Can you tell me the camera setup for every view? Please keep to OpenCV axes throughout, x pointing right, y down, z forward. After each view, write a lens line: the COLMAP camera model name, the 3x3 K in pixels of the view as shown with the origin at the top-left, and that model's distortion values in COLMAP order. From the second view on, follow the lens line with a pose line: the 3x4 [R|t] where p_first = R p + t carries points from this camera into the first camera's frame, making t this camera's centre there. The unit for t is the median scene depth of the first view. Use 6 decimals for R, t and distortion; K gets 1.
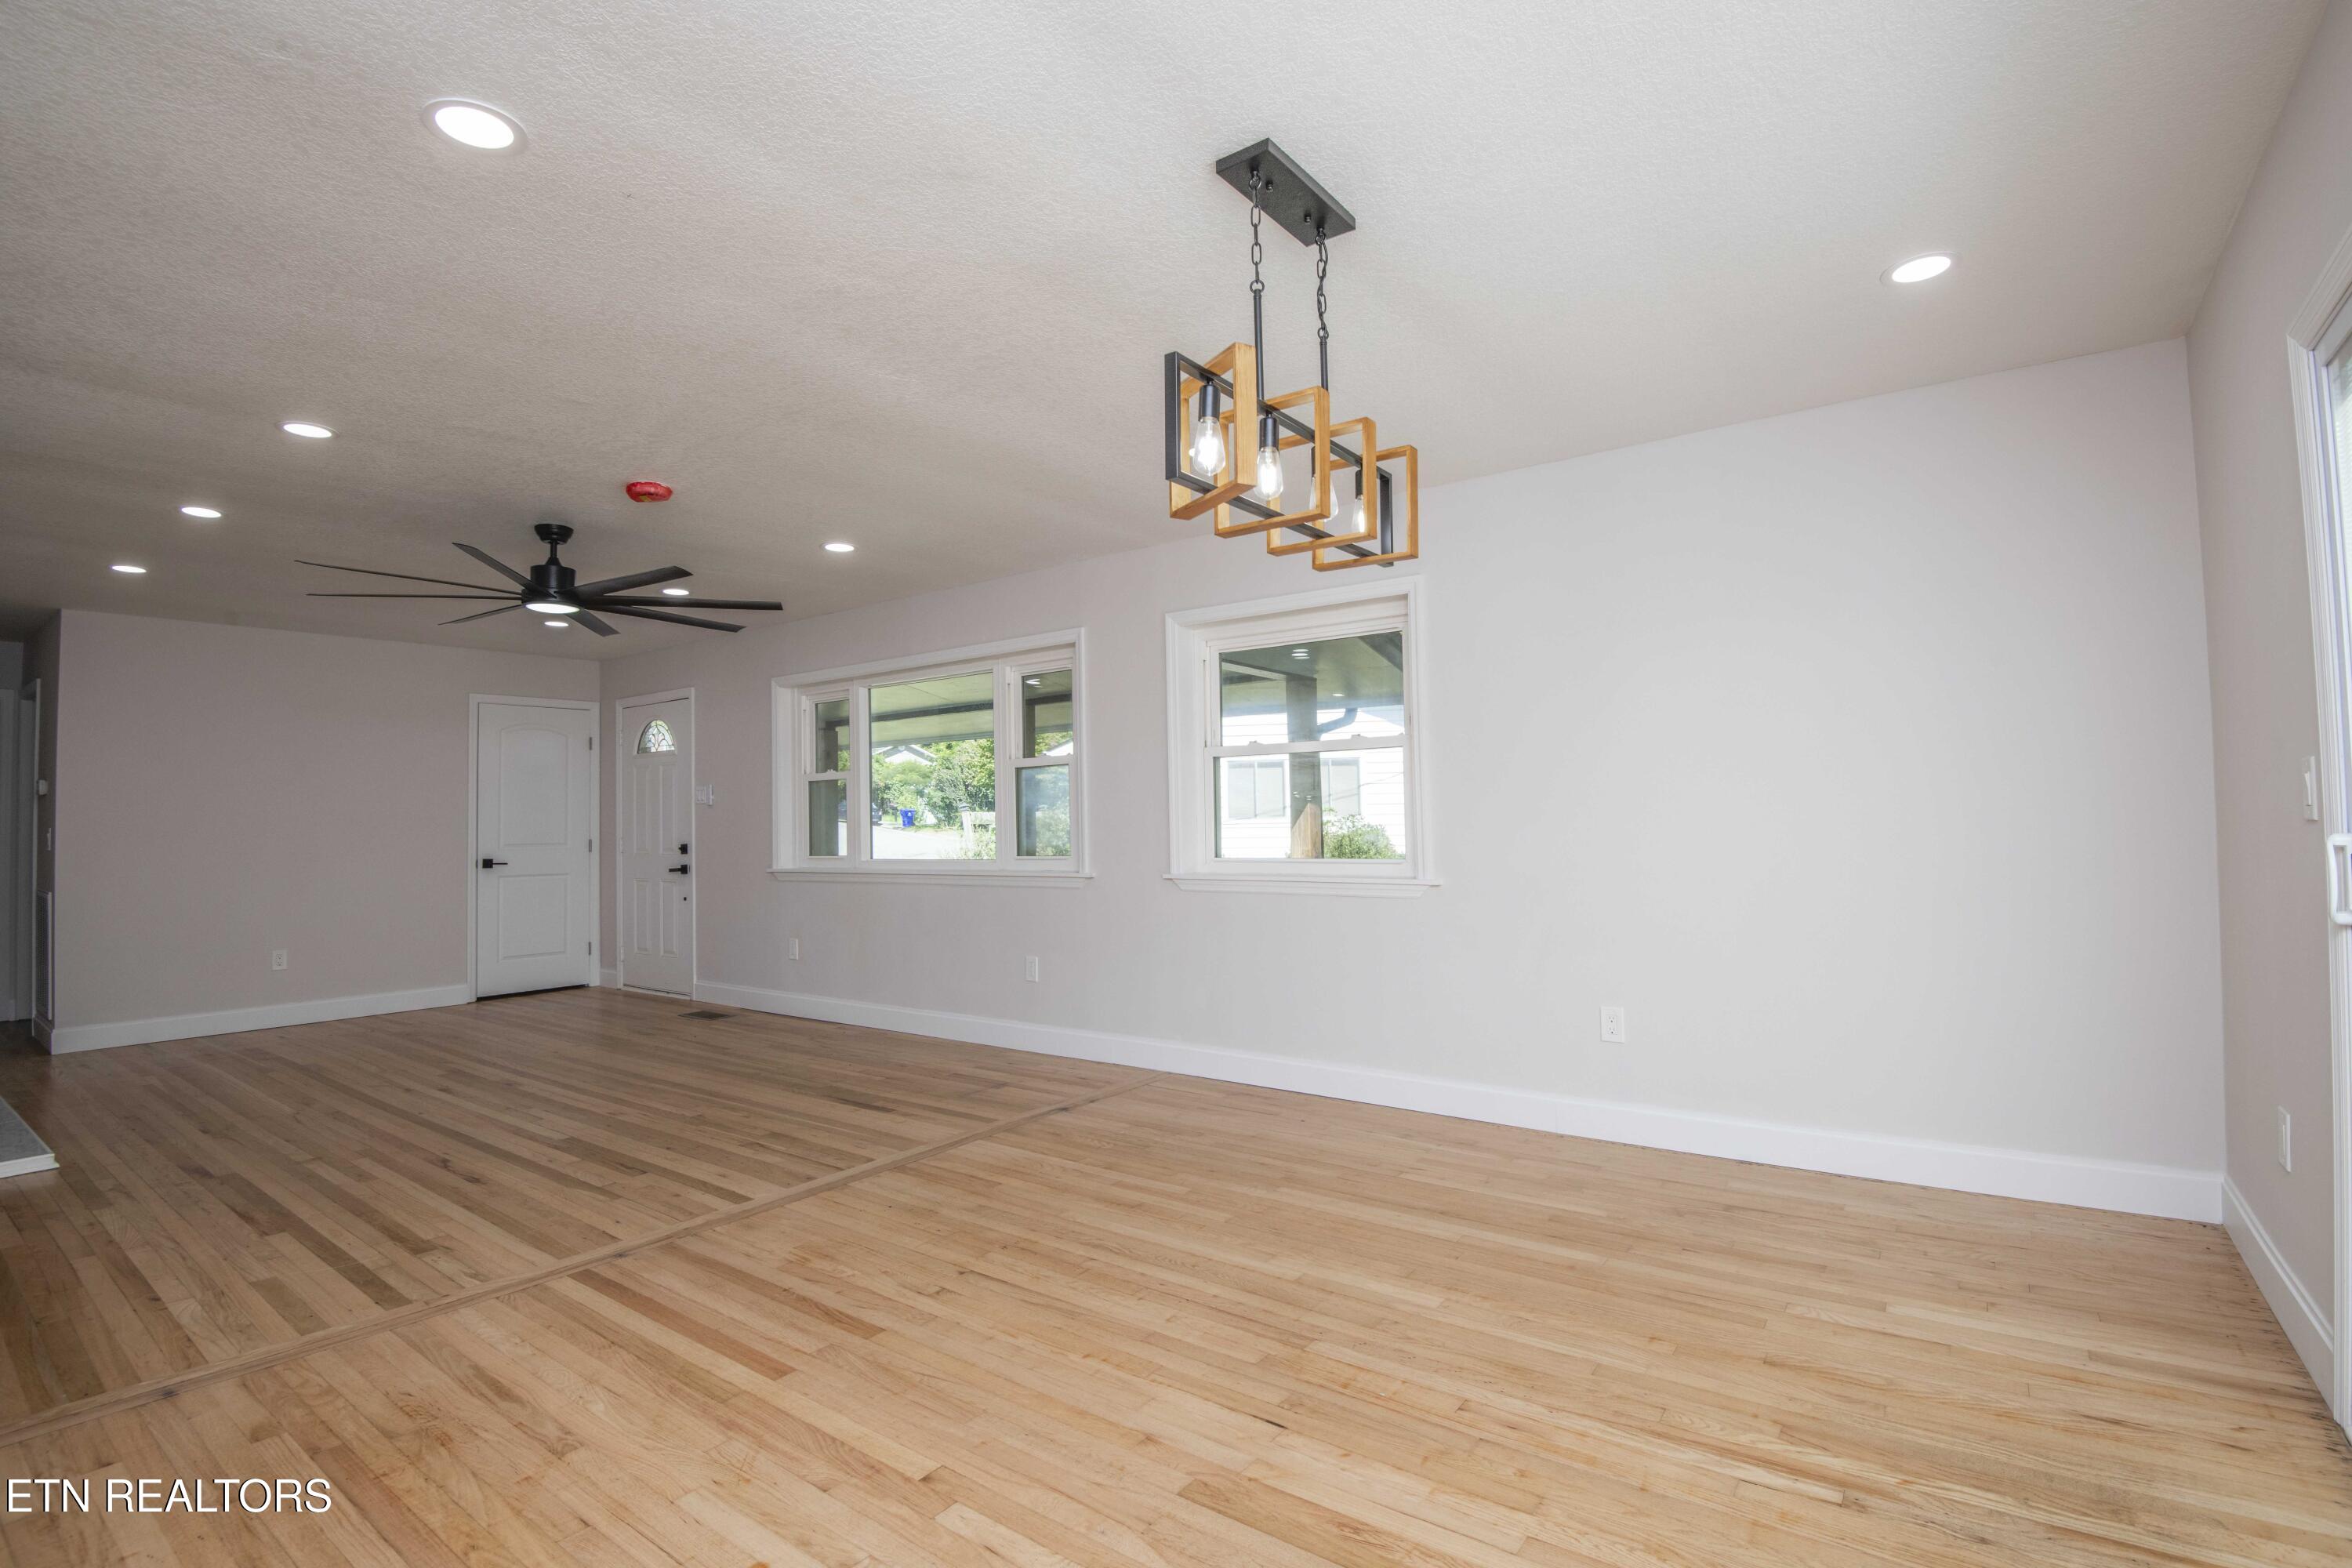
lens RADIAL K [[1099.3, 0, 1185.8], [0, 1099.3, 781.1], [0, 0, 1]] dist [-0.021234, -0.013346]
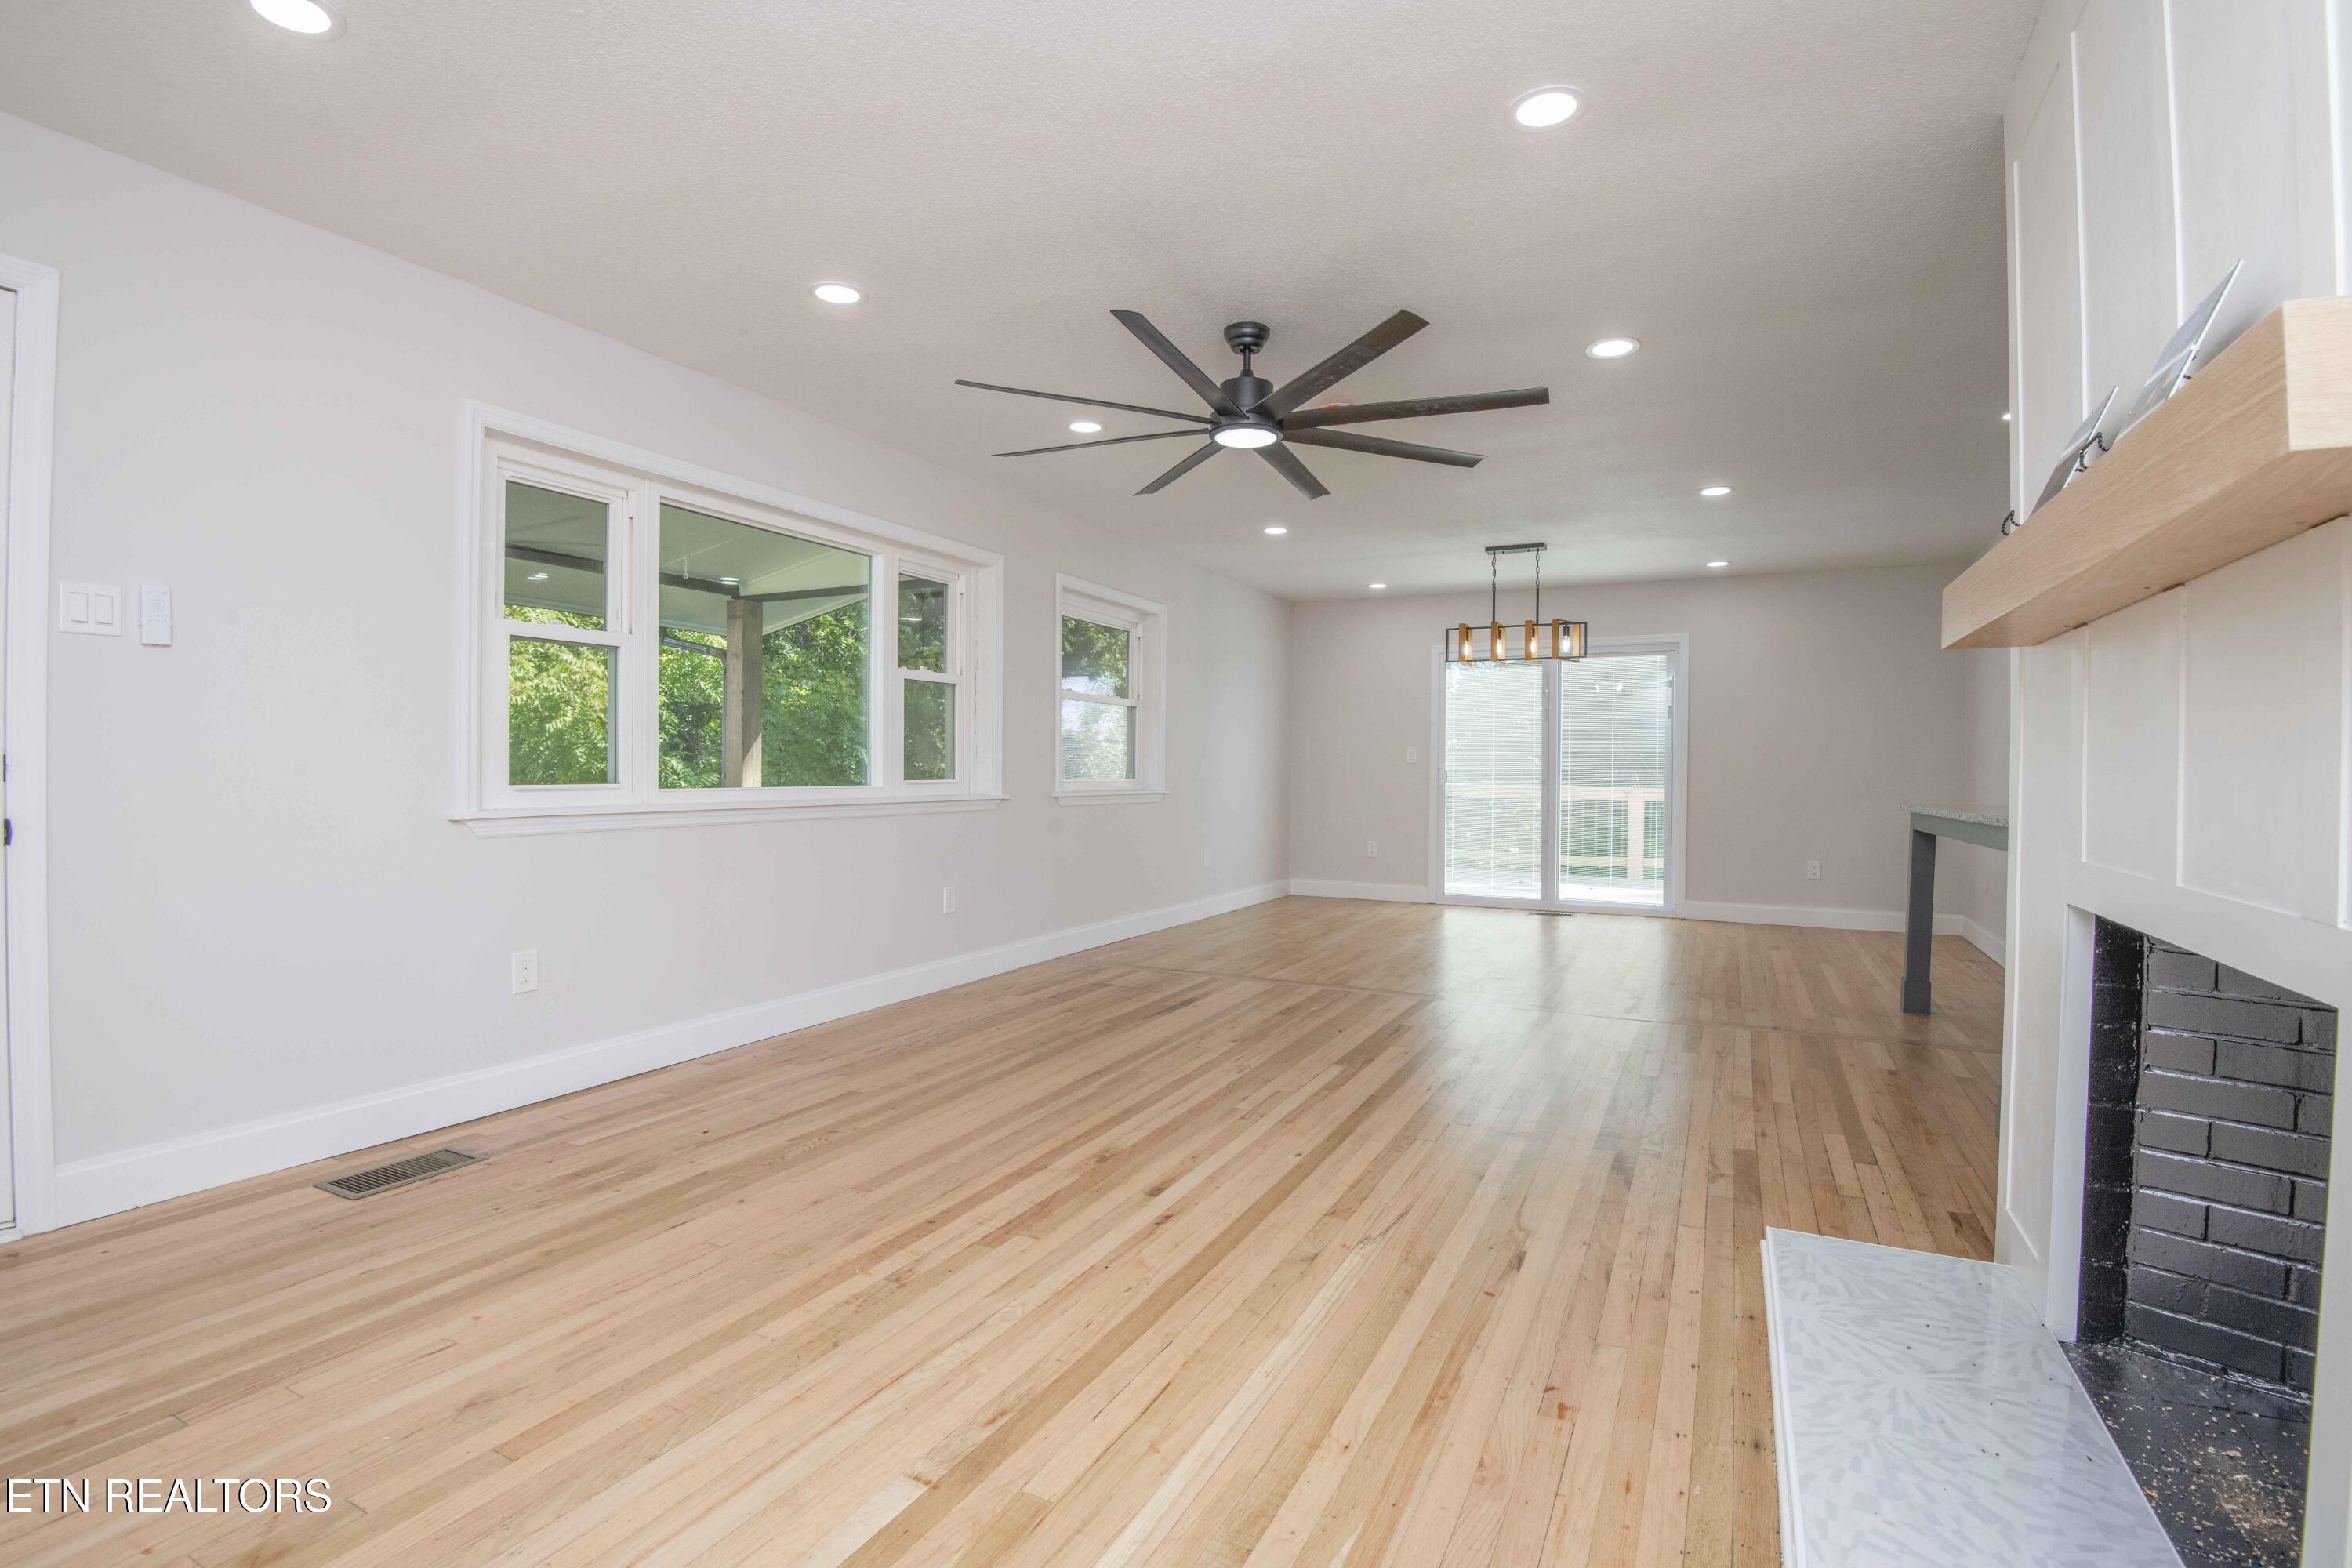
lens RADIAL K [[1099.3, 0, 1185.8], [0, 1099.3, 781.1], [0, 0, 1]] dist [-0.021234, -0.013346]
pose [[-0.170244, 0.006323, 0.985382, -2.191584], [-0.039613, 0.999127, -0.013256, 0.146350], [-0.984605, -0.041291, -0.169845, 1.918283]]
